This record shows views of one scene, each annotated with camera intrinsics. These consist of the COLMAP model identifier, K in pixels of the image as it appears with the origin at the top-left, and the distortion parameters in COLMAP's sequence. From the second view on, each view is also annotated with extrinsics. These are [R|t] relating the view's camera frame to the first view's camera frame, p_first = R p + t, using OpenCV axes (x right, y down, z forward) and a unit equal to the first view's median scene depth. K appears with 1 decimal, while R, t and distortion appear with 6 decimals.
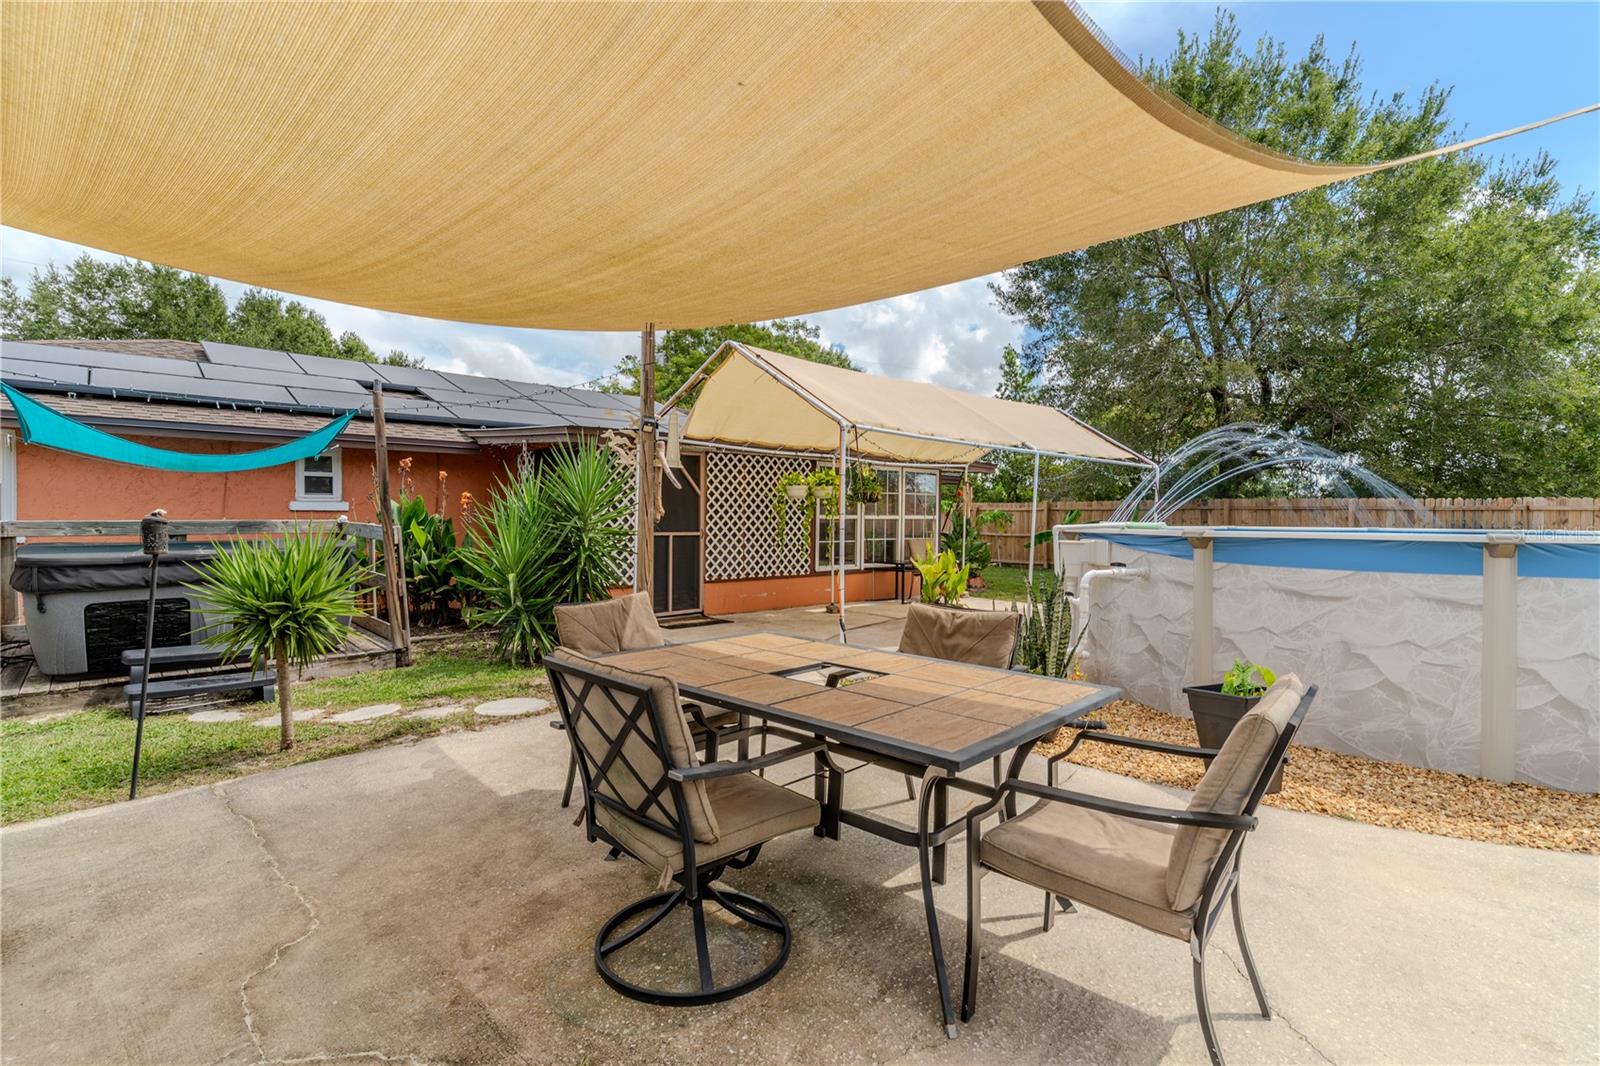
lens RADIAL K [[769.1, 0, 800.0], [0, 769.1, 533.0], [0, 0, 1]] dist [0.002465, 0.000090]
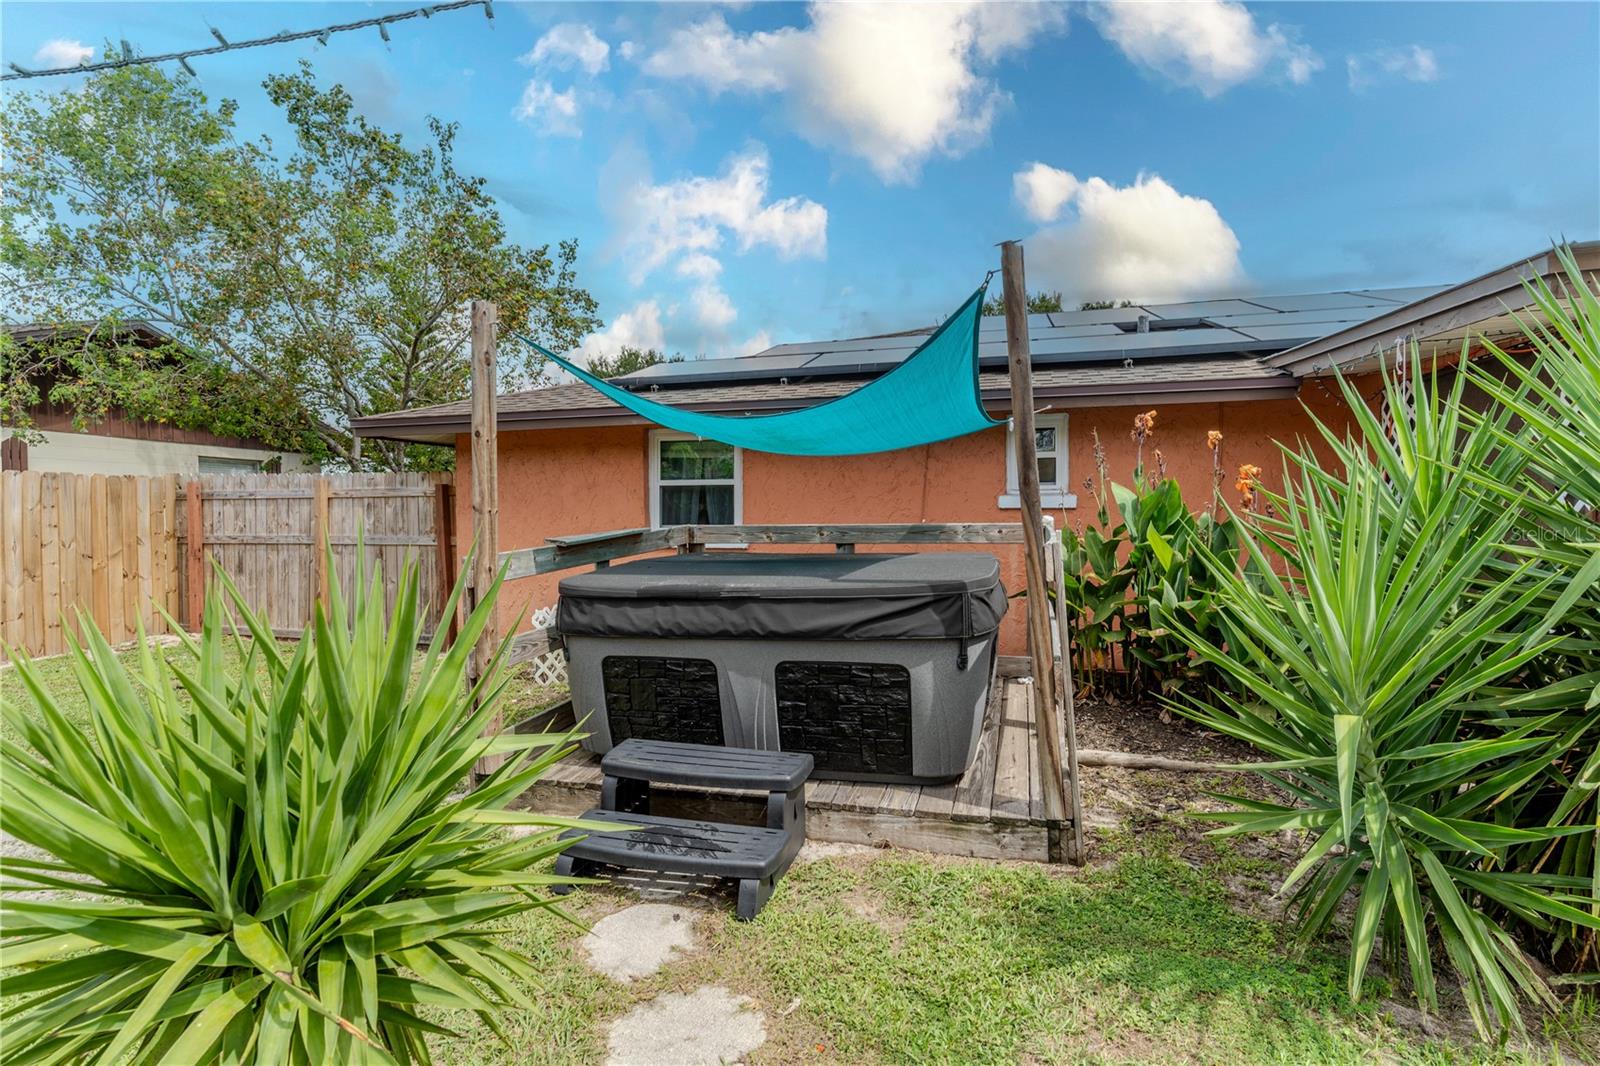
lens RADIAL K [[769.1, 0, 800.0], [0, 769.1, 533.0], [0, 0, 1]] dist [0.002465, 0.000090]
pose [[0.540891, 0.012373, -0.841002, -0.180999], [-0.009274, 0.999919, 0.008746, -0.012626], [0.841042, 0.003069, 0.540962, 0.499093]]
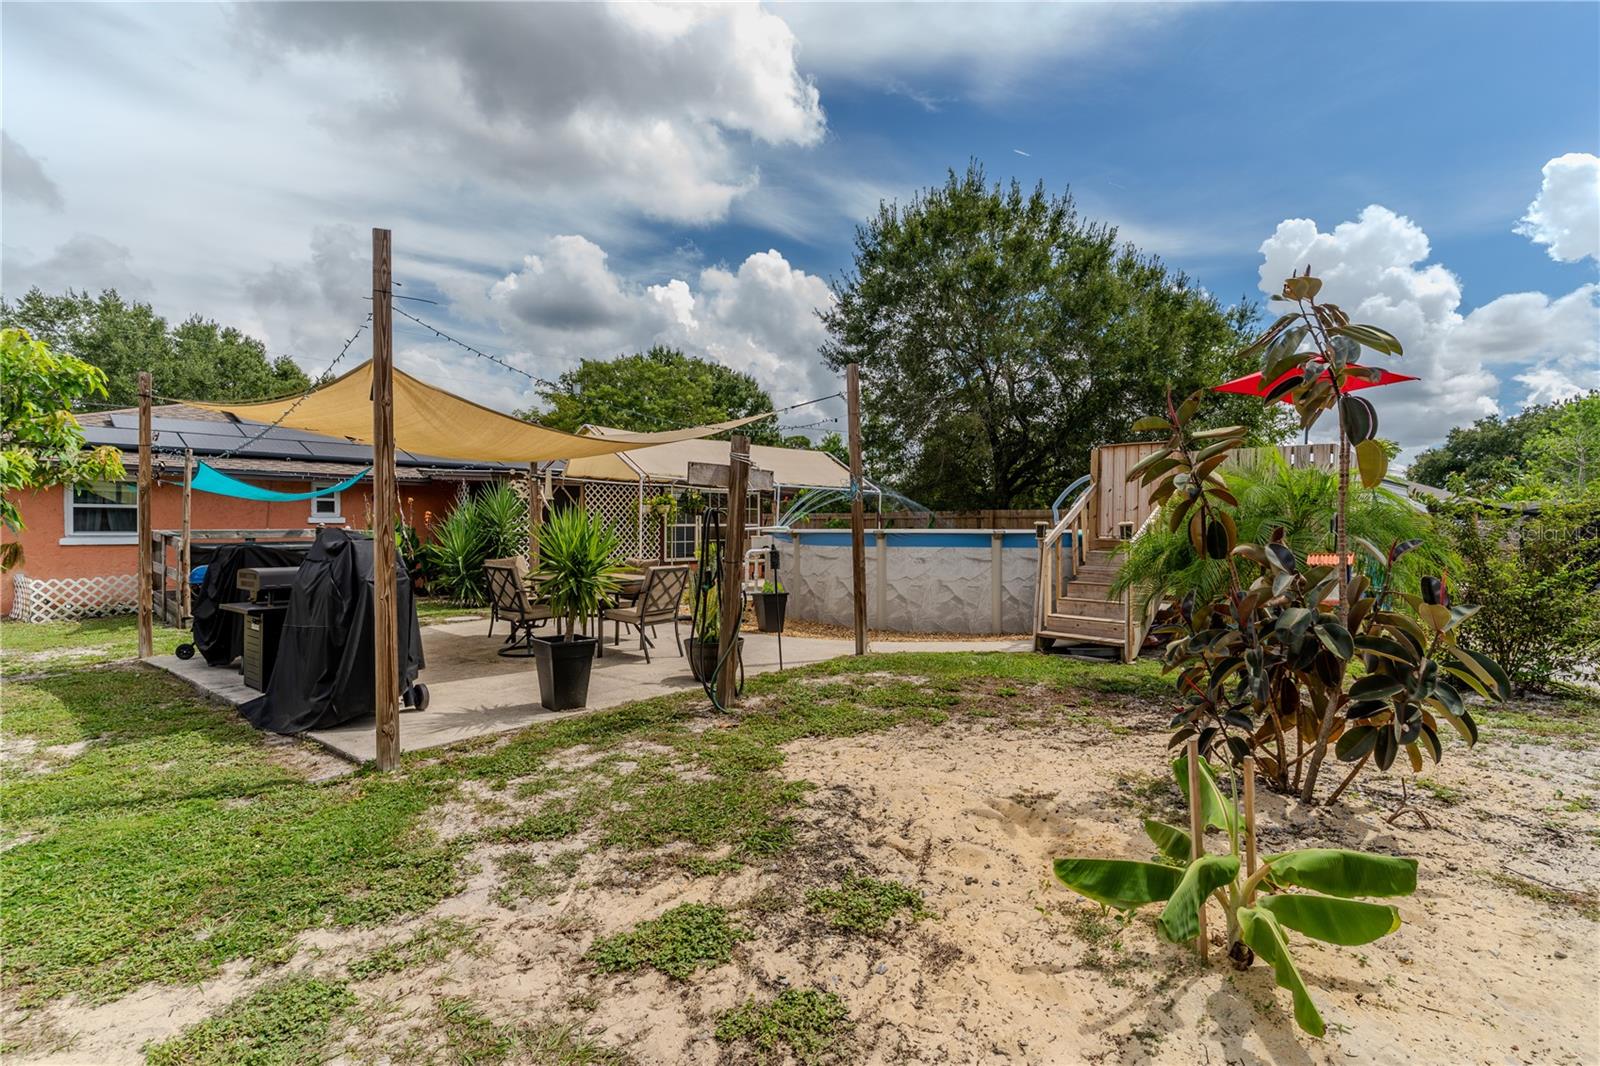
lens RADIAL K [[780.7, 0, 800.0], [0, 780.7, 533.0], [0, 0, 1]] dist [0.001520, 0.000675]
pose [[0.996837, -0.007764, 0.079097, 0.217395], [0.008704, 0.999895, -0.011549, 0.018366], [-0.078999, 0.012201, 0.996800, -0.696703]]
